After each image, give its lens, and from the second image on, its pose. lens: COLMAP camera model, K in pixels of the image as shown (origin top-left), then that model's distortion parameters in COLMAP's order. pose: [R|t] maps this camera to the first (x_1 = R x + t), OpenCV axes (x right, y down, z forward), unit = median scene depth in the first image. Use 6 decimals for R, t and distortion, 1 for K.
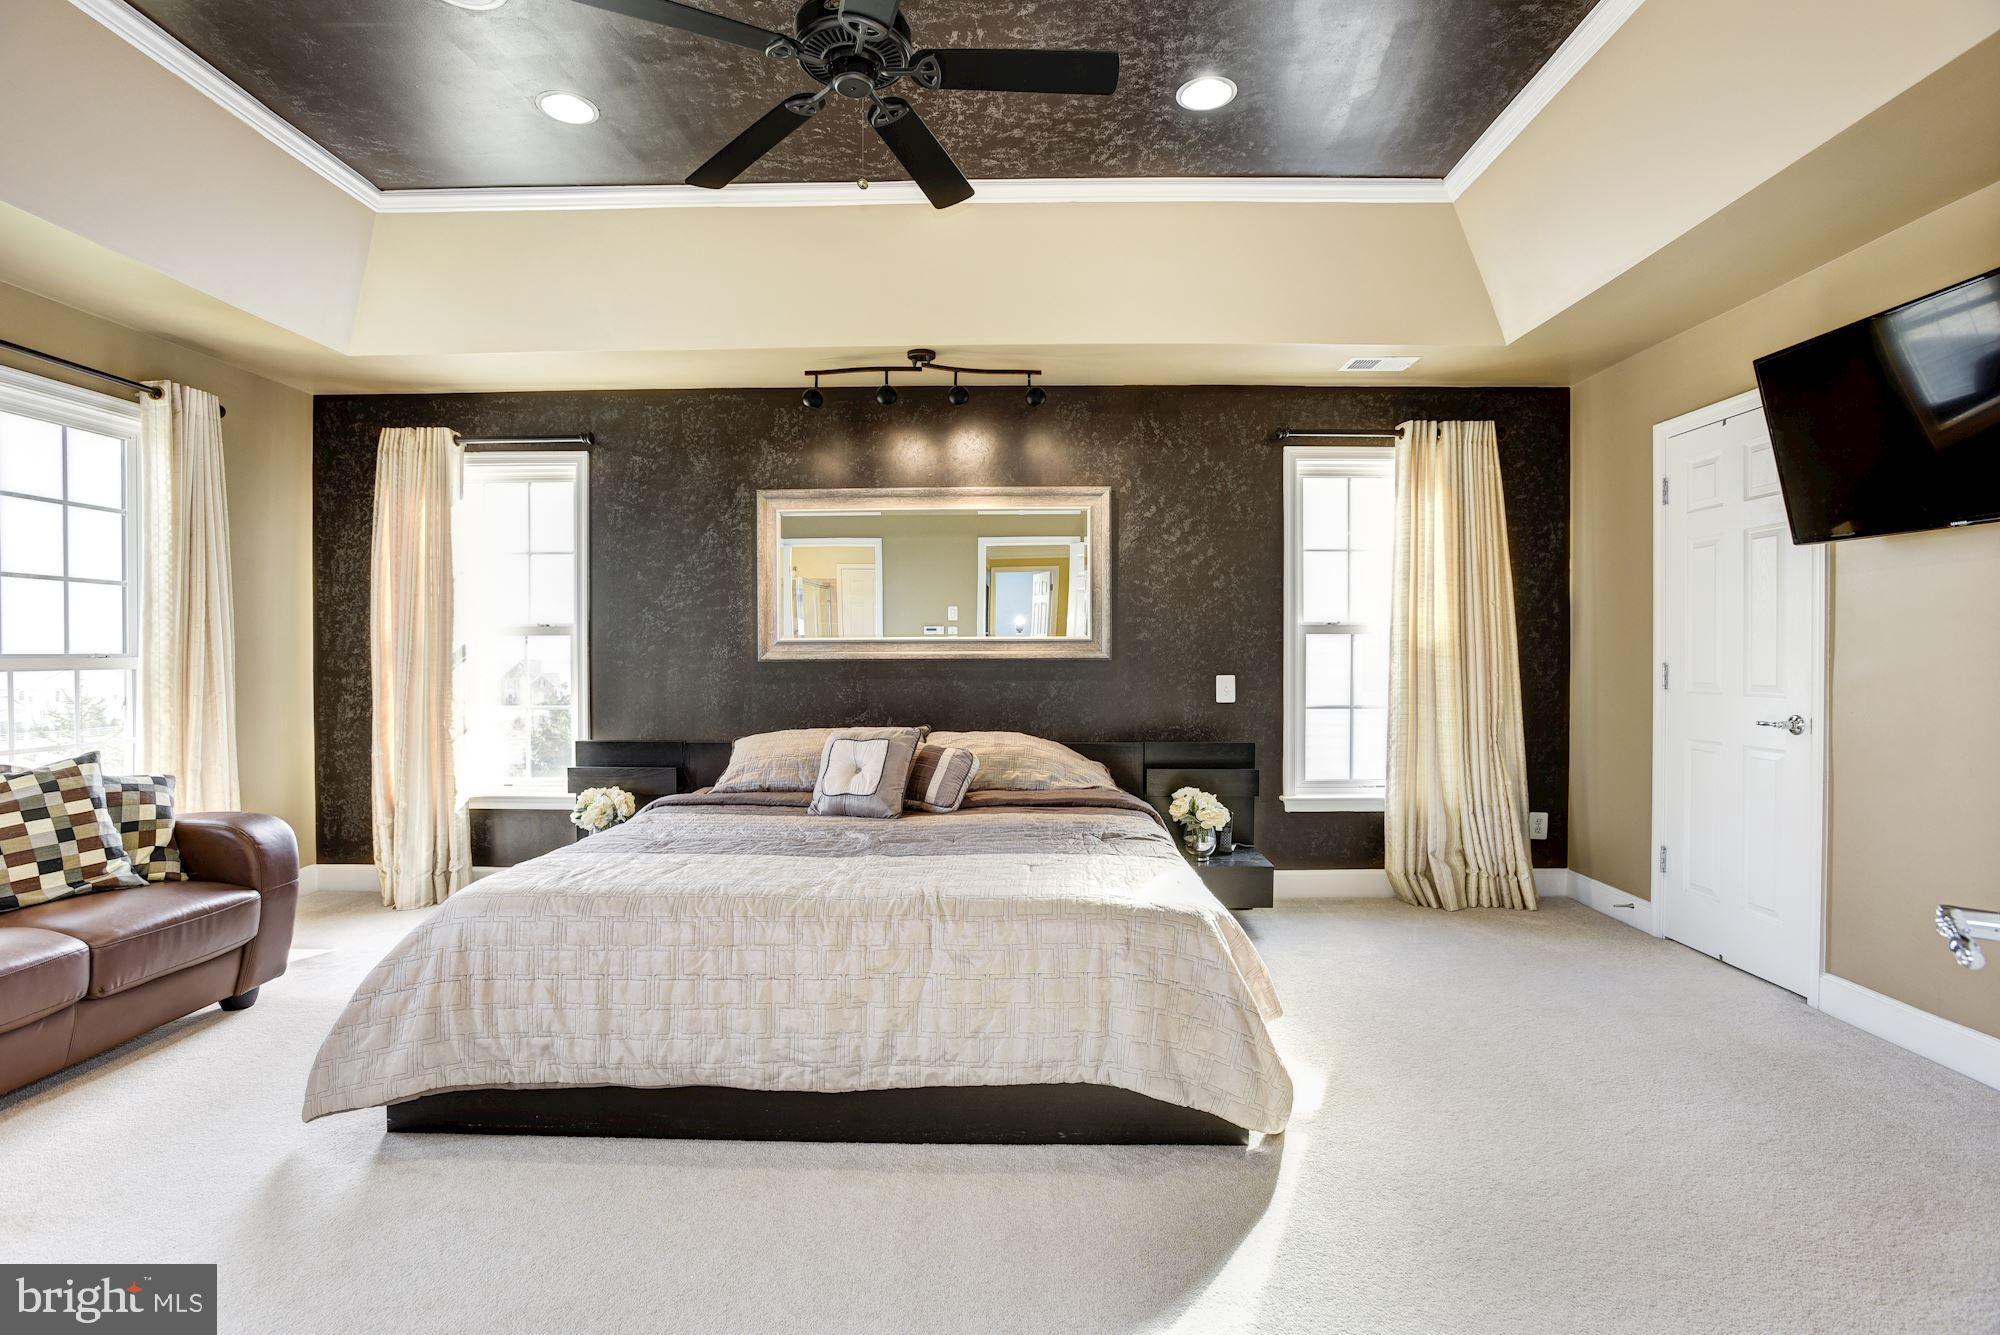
lens RADIAL K [[959.5, 0, 1004.1], [0, 959.5, 662.0], [0, 0, 1]] dist [-0.040057, 0.016540]
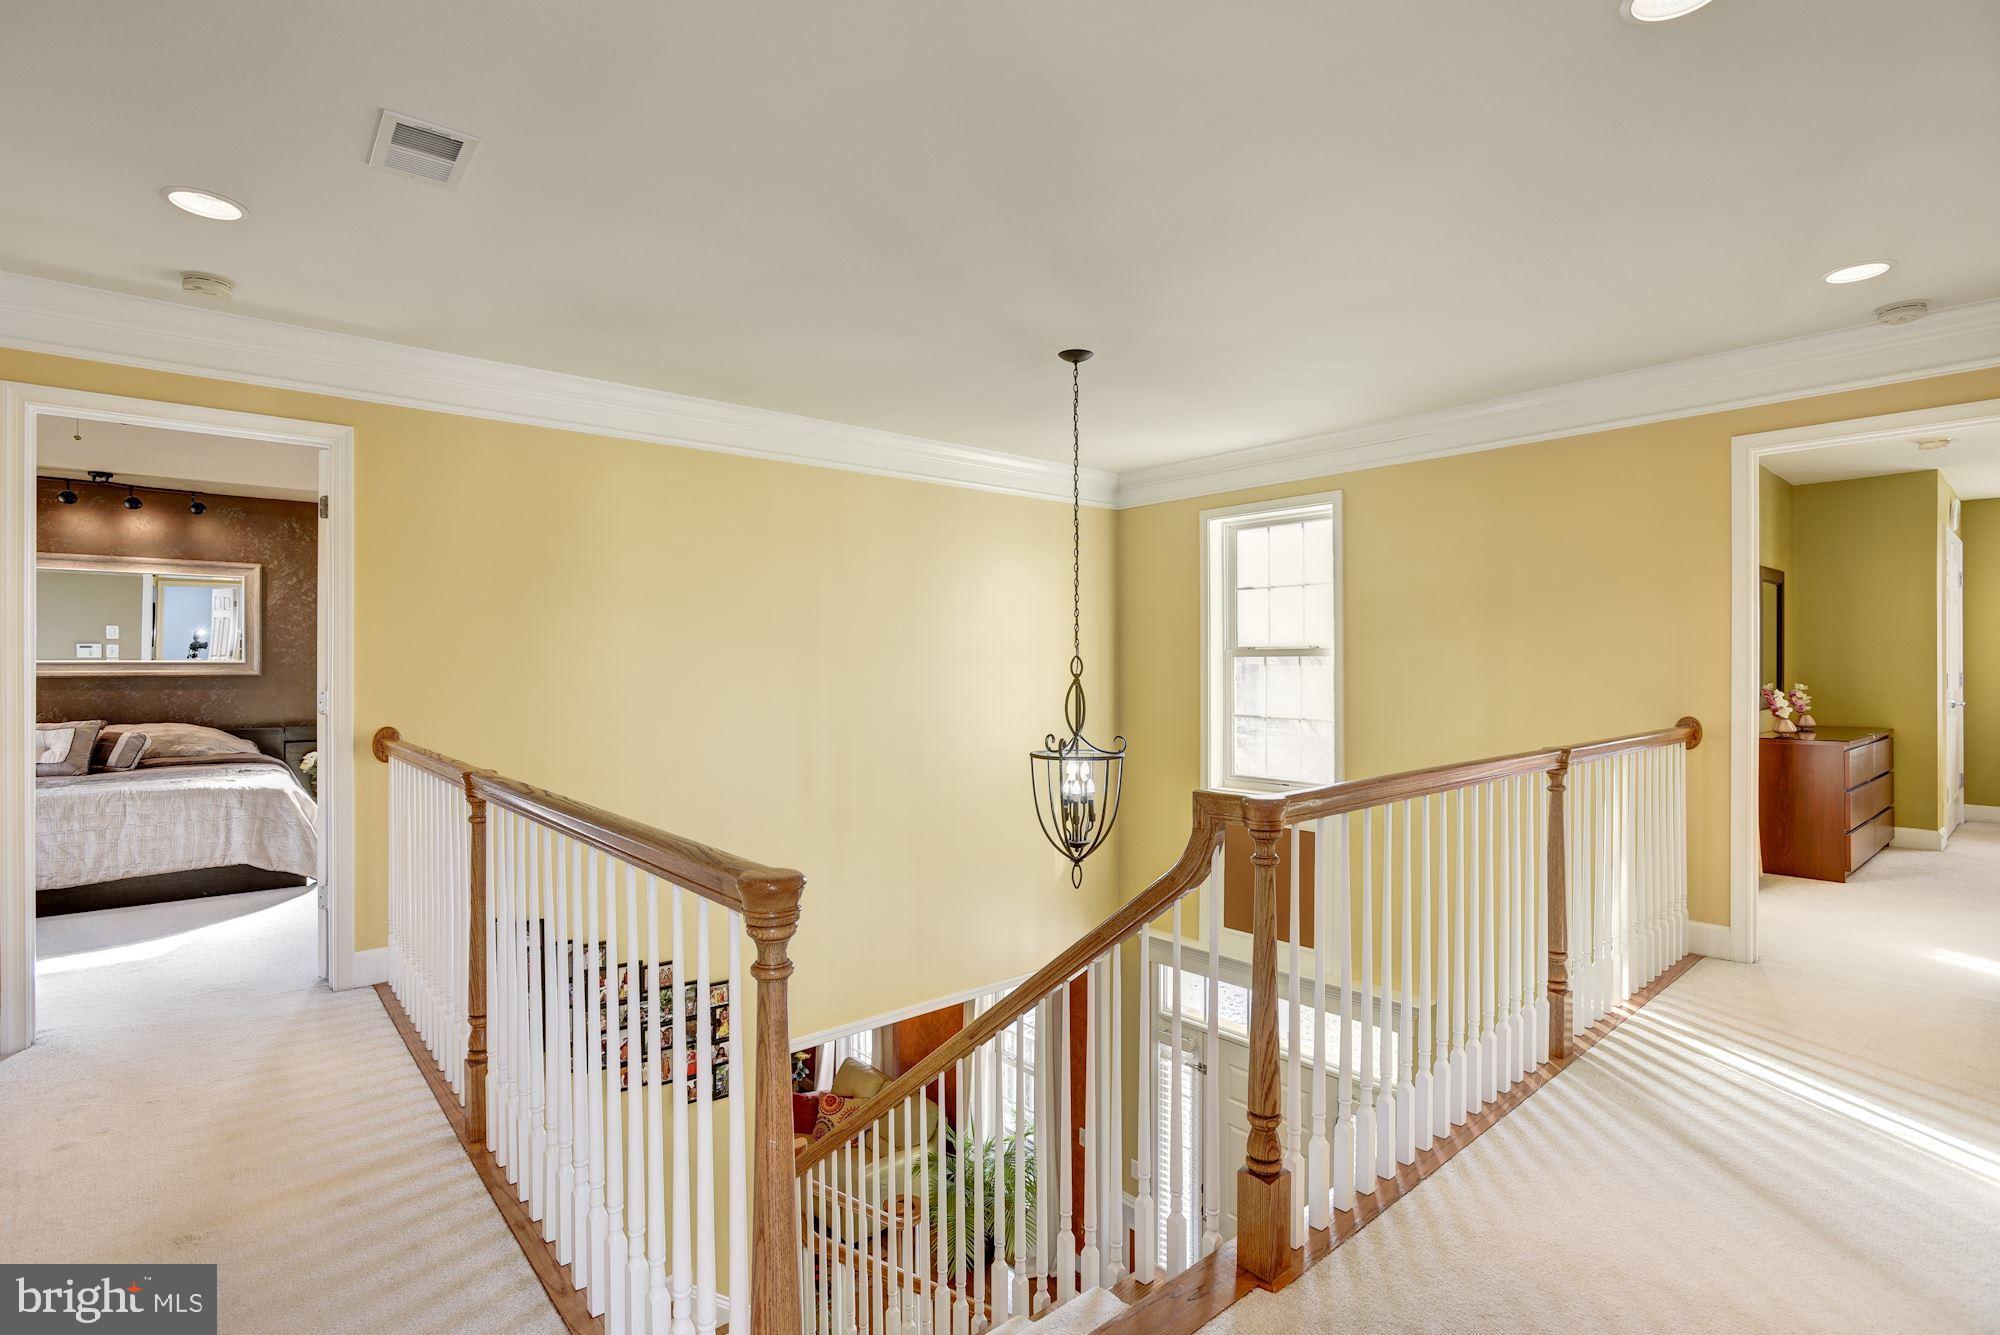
lens RADIAL K [[959.5, 0, 989.9], [0, 959.5, 668.0], [0, 0, 1]] dist [-0.040057, 0.016540]
pose [[0.755834, 0.001167, 0.654762, 0.005862], [0.002874, 0.999983, -0.005100, -0.004633], [-0.654757, 0.005736, 0.755818, -1.099768]]
